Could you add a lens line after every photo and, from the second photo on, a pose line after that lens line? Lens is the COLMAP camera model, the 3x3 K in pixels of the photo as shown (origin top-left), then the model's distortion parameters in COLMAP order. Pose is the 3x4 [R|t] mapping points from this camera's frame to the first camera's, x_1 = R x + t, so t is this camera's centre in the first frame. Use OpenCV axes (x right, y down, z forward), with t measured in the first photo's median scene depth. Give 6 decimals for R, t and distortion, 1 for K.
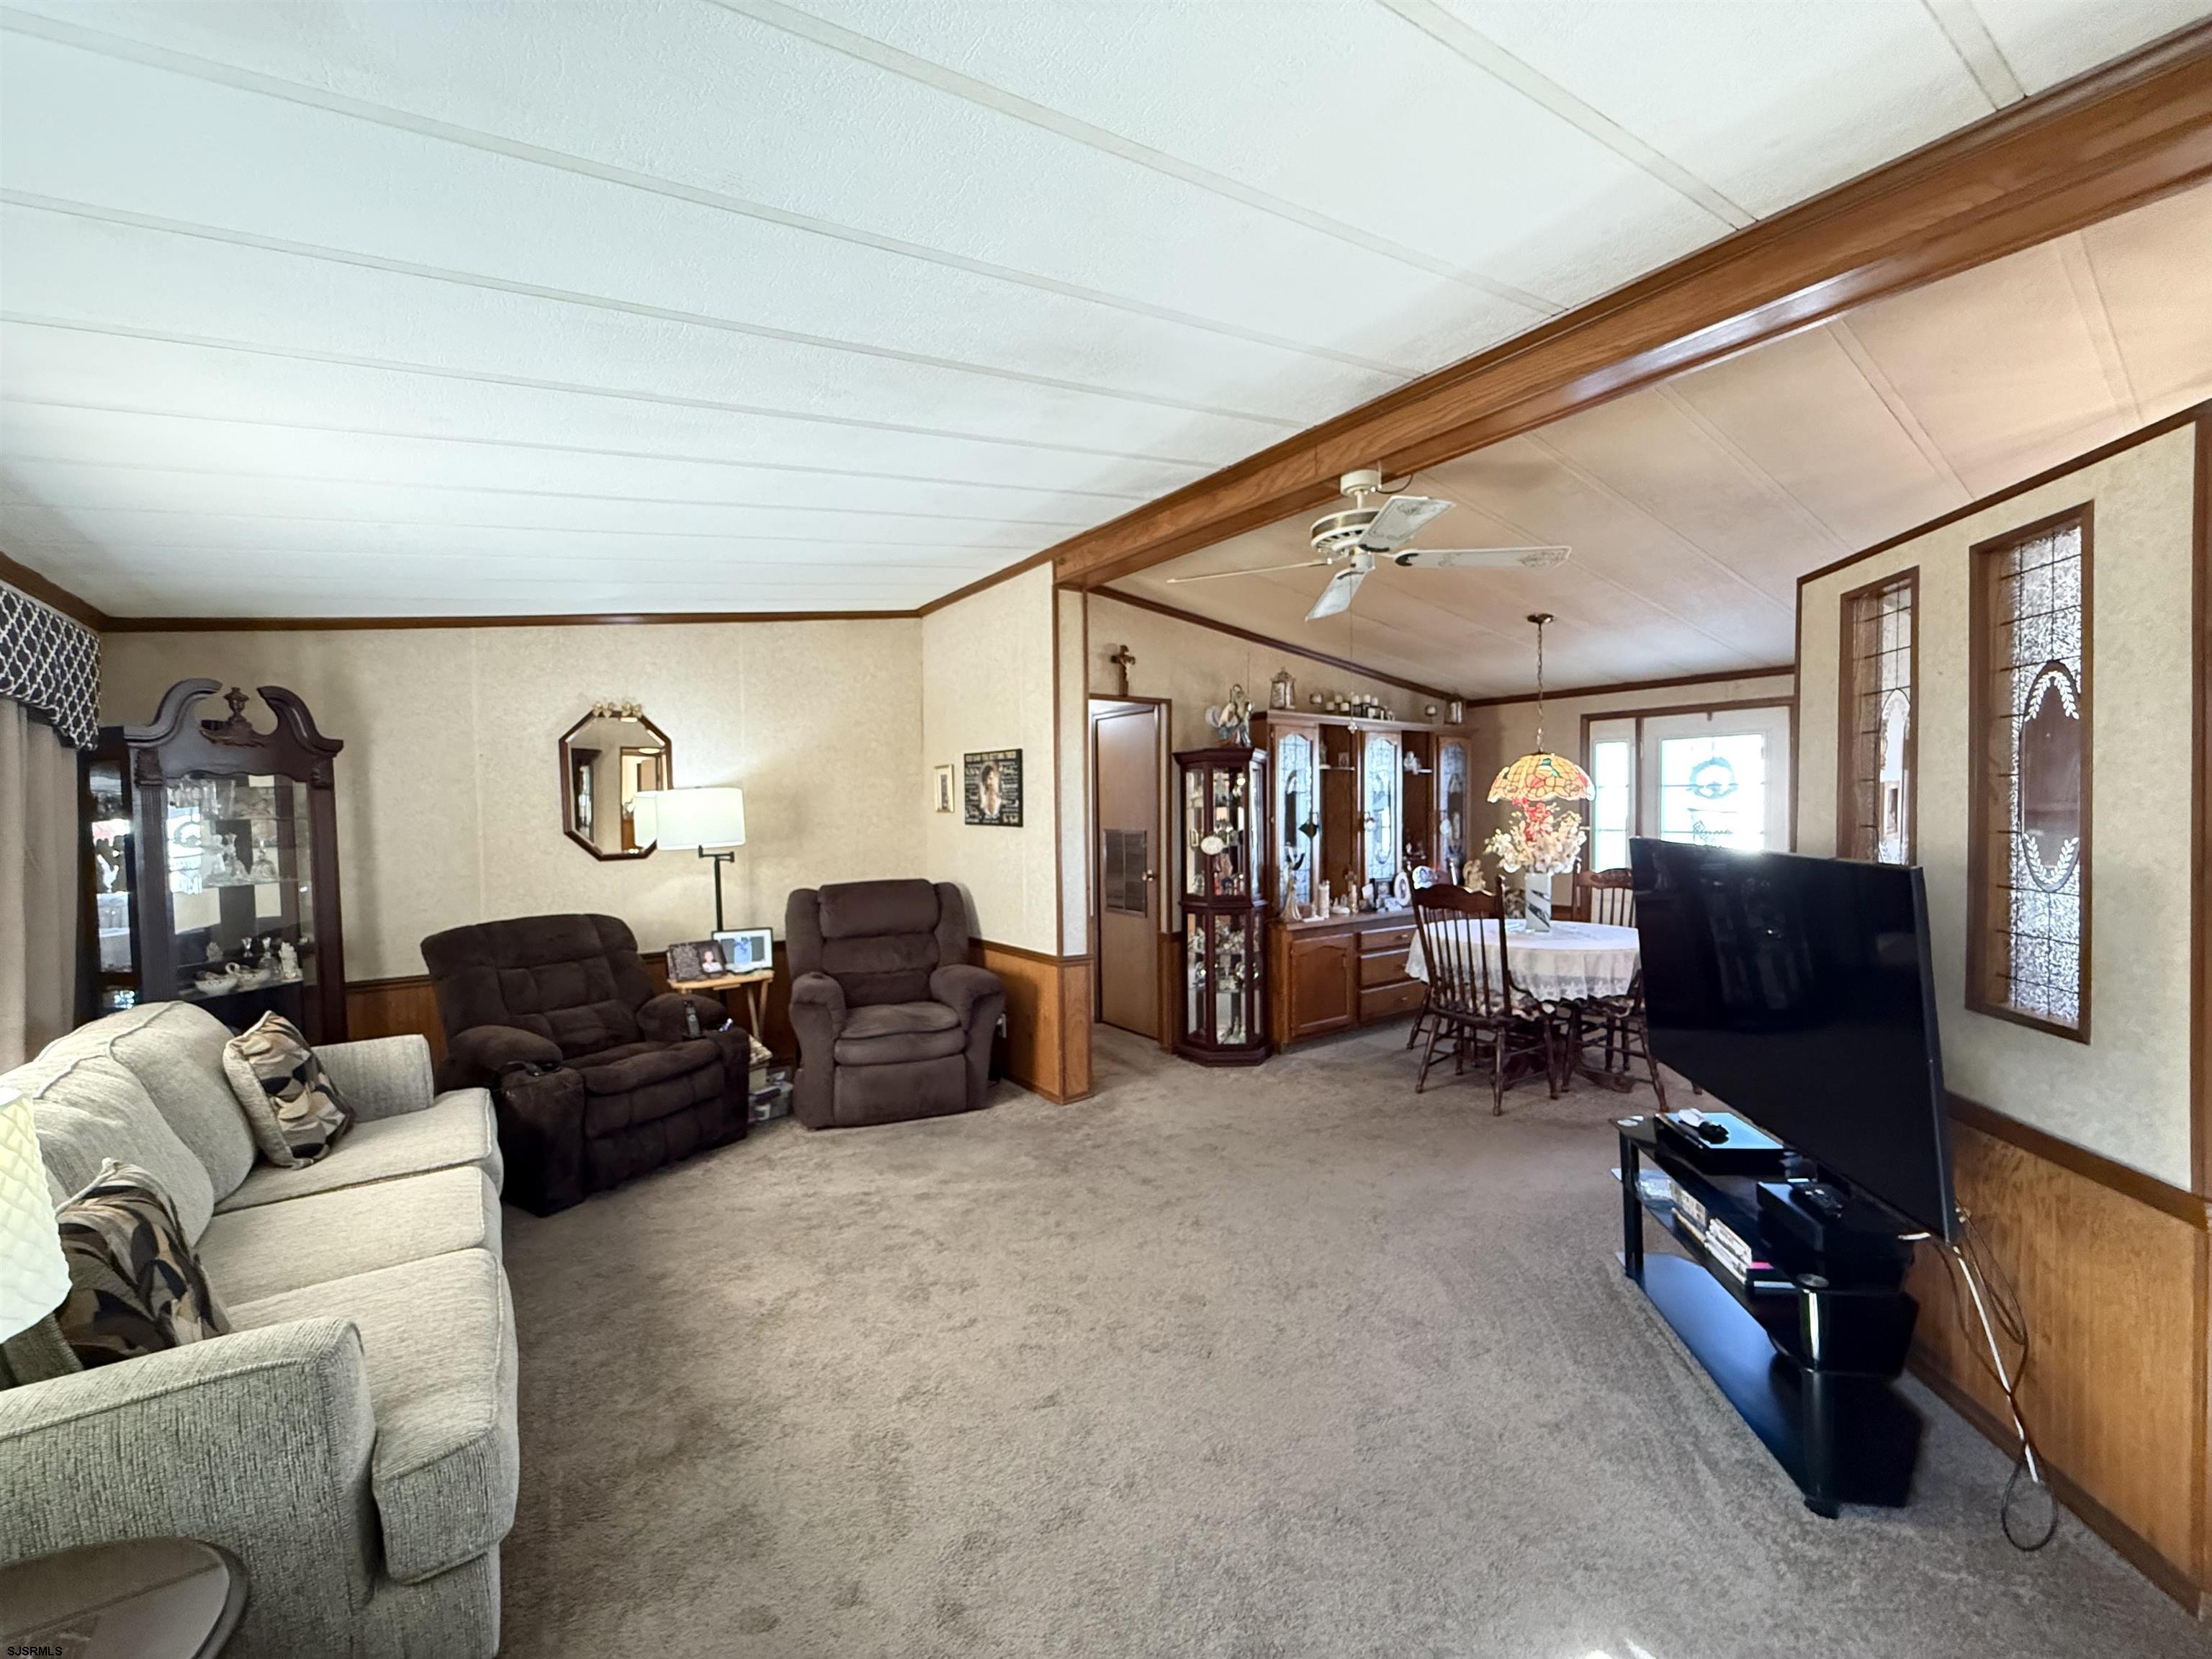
lens RADIAL K [[882.4, 0, 1102.3], [0, 882.4, 835.0], [0, 0, 1]] dist [0.001252, -0.000153]
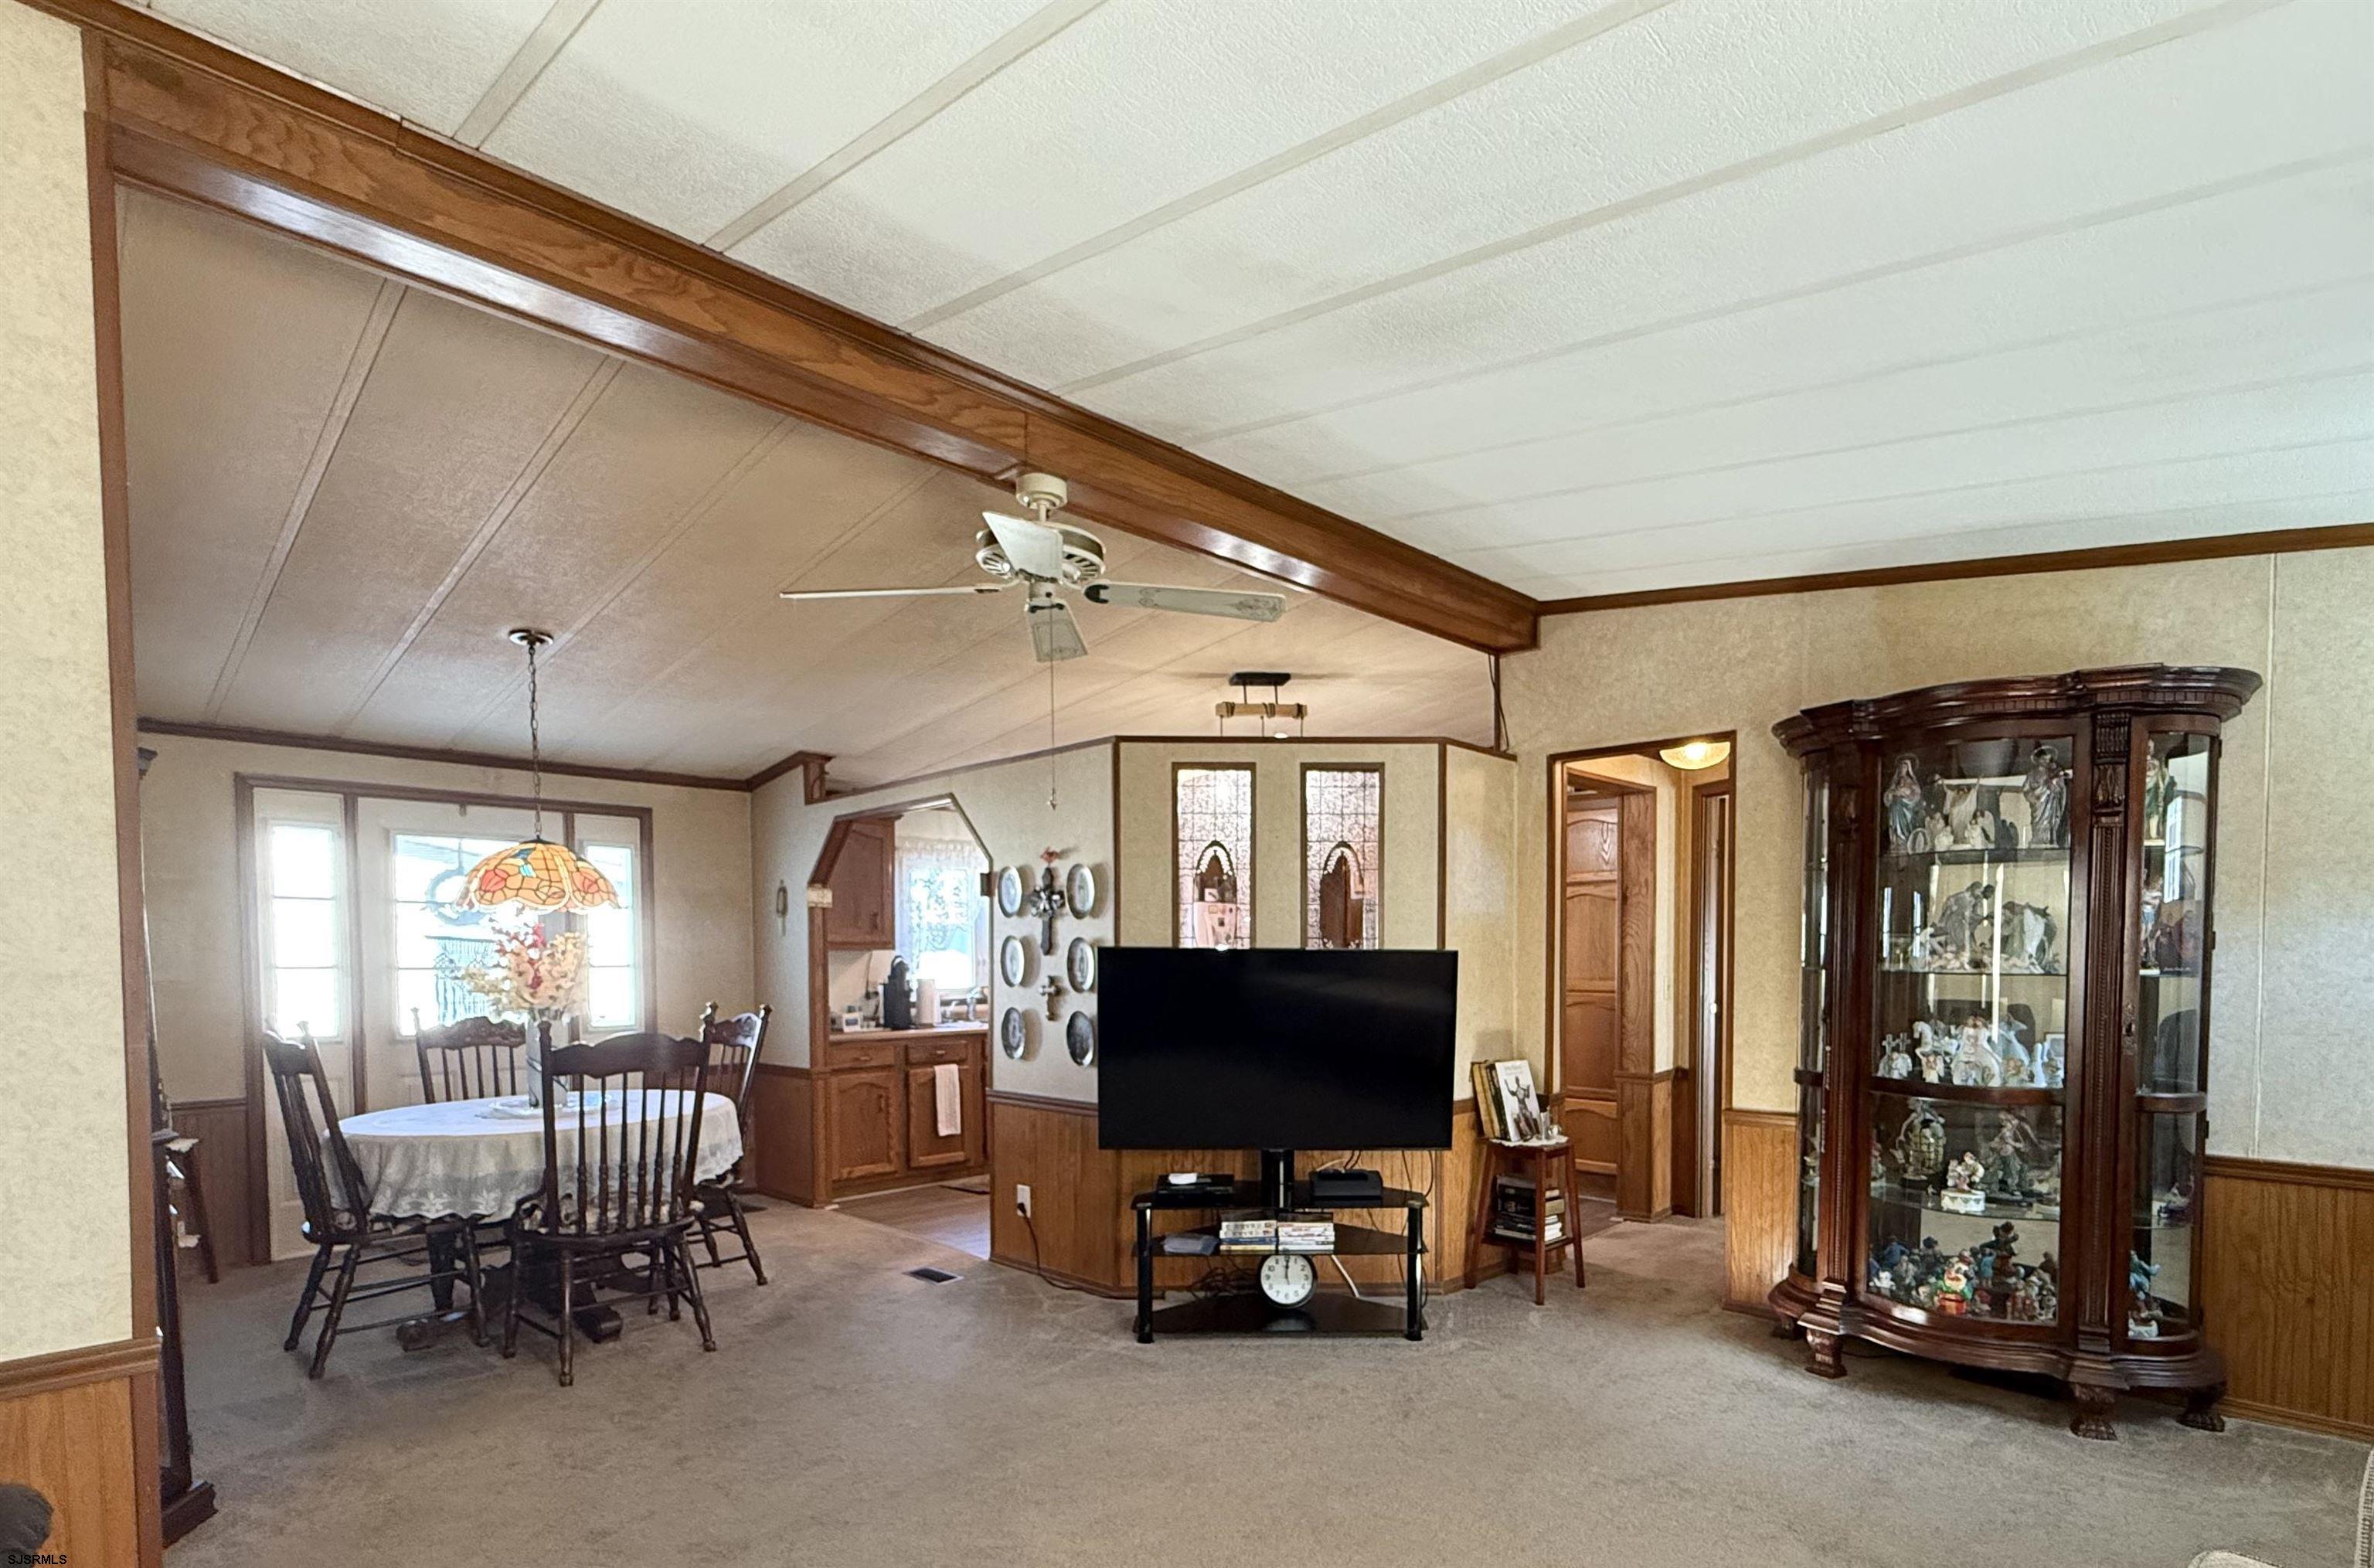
lens RADIAL K [[1149.8, 0, 1286.1], [0, 1149.8, 990.7], [0, 0, 1]] dist [0.001084, -0.000184]
pose [[-0.208780, -0.020380, 0.977750, -0.499583], [0.033255, 0.999057, 0.027925, 0.015368], [-0.977397, 0.038345, -0.207905, 0.668967]]
